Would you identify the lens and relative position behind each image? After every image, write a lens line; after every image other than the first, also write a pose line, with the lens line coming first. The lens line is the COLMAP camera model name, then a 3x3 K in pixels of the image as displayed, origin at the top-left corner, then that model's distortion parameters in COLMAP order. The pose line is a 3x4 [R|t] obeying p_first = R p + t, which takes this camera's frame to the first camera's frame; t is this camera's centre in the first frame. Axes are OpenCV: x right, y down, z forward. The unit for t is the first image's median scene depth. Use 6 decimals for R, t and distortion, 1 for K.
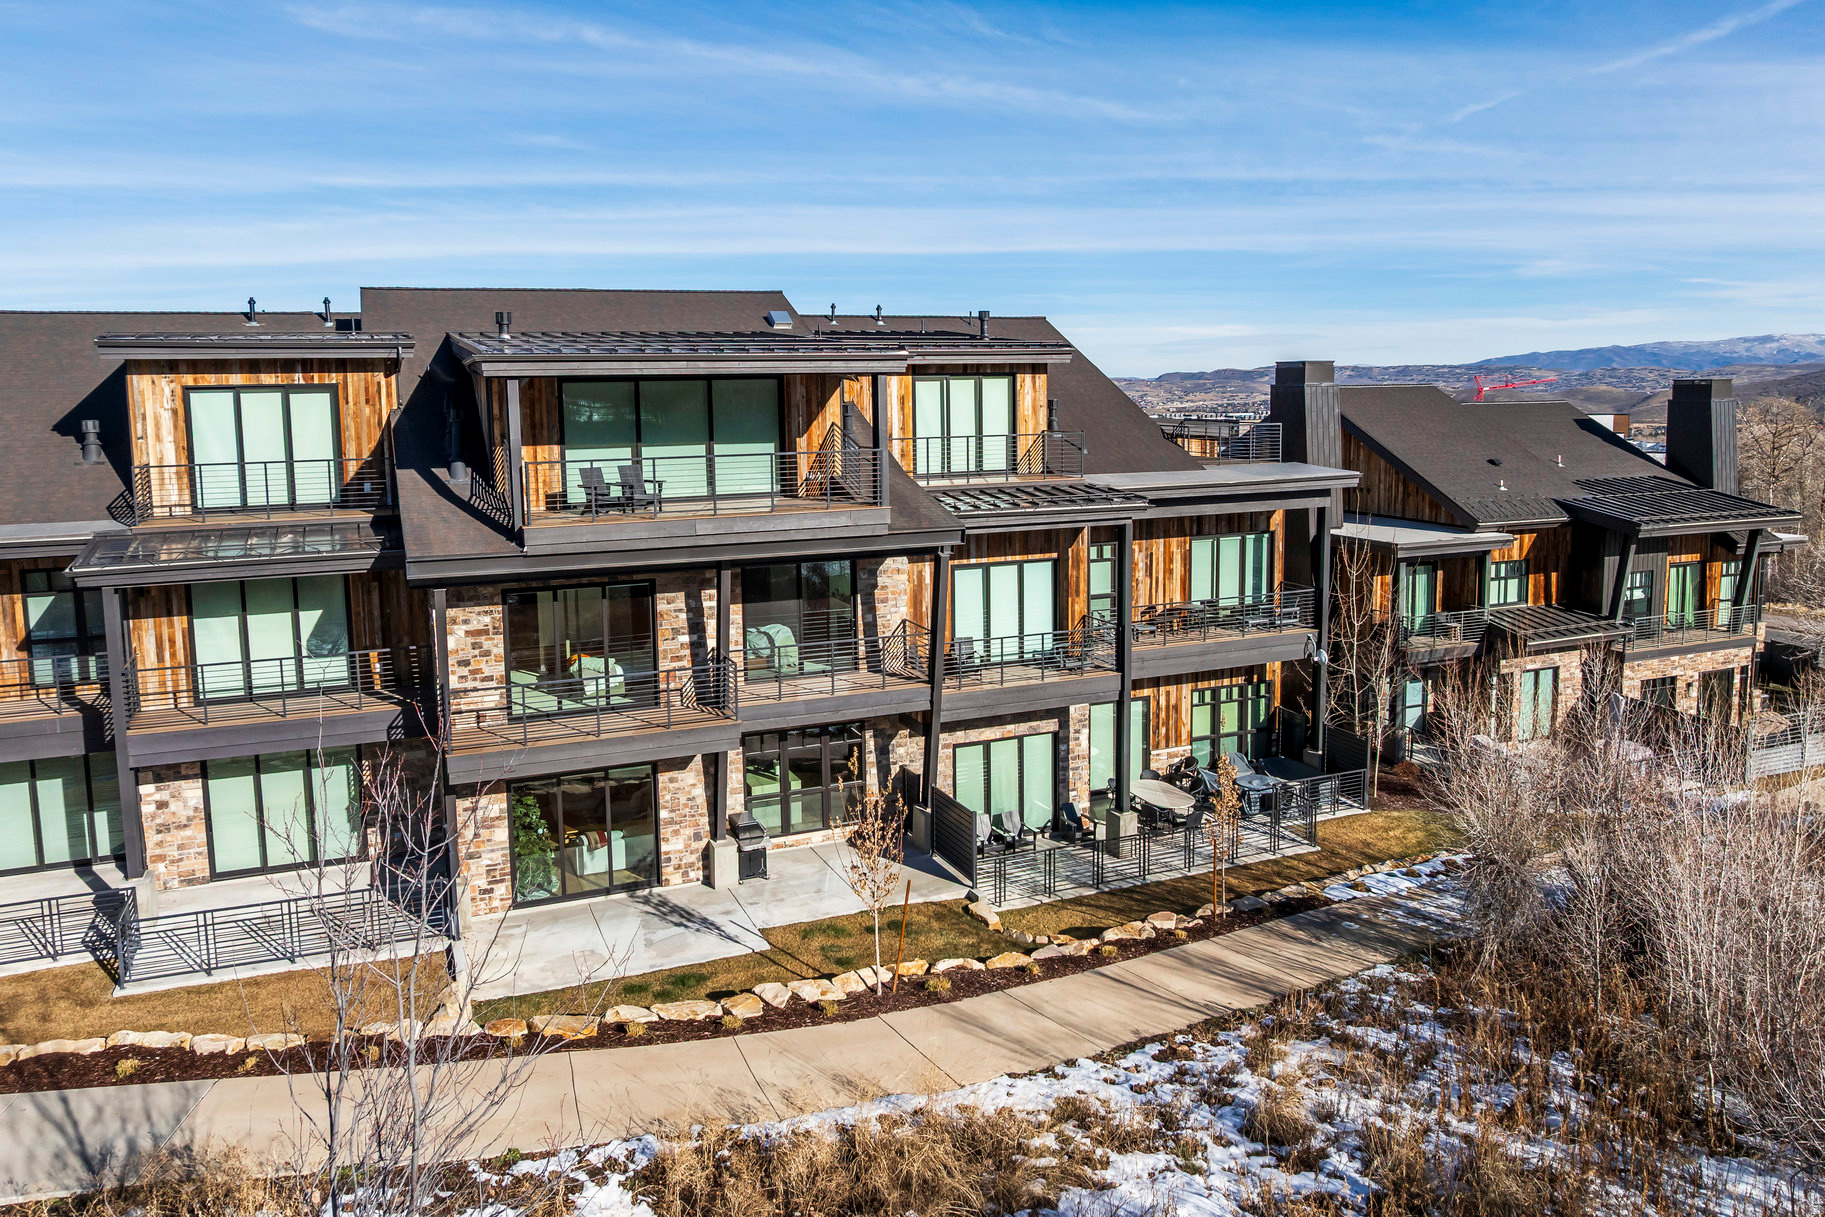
lens RADIAL K [[1295.7, 0, 913.3], [0, 1295.7, 537.5], [0, 0, 1]] dist [-0.037937, 0.003166]
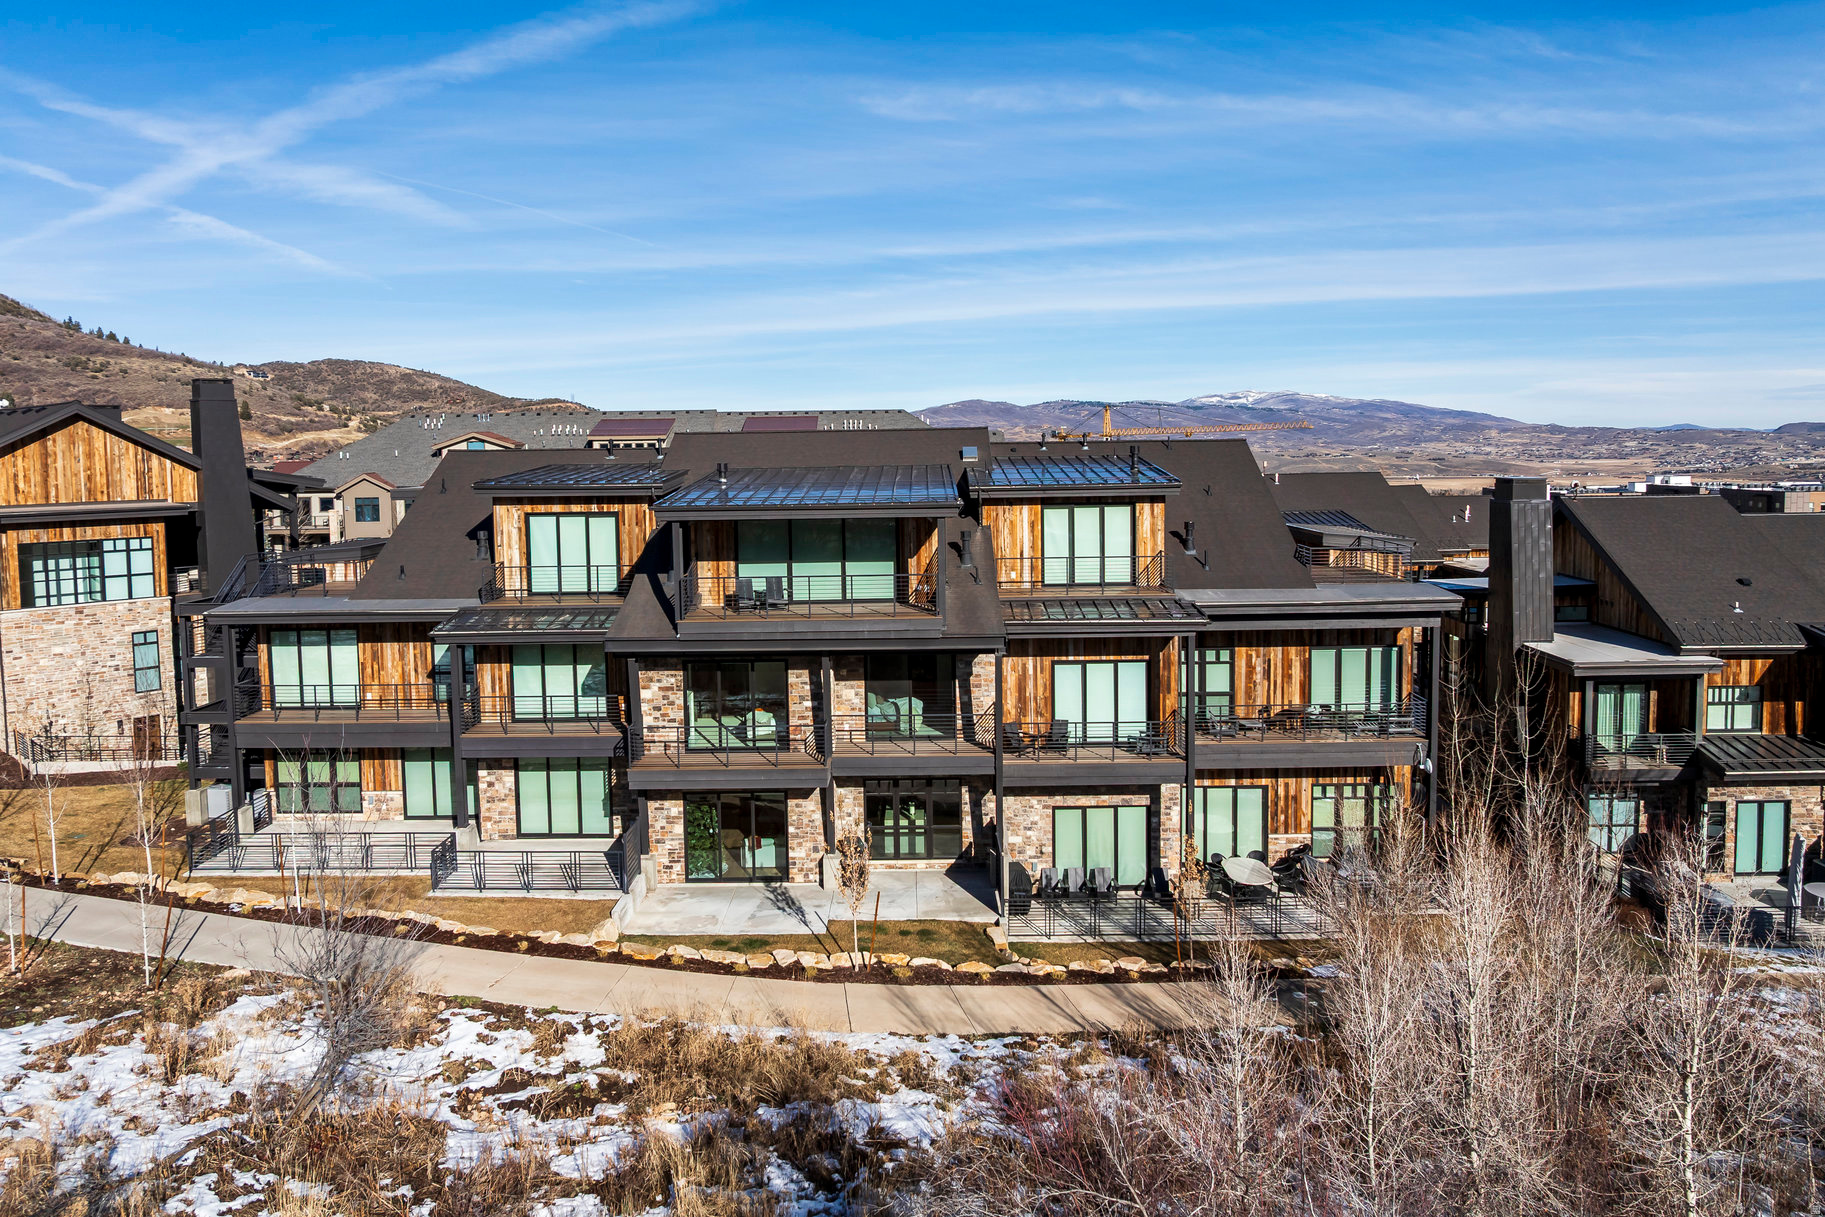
lens RADIAL K [[1305.9, 0, 908.1], [0, 1305.9, 541.1], [0, 0, 1]] dist [-0.023442, -0.002119]
pose [[0.912756, 0.030657, -0.407353, 0.474487], [-0.044771, 0.998680, -0.025160, -0.063974], [0.406044, 0.041203, 0.912924, -0.233662]]
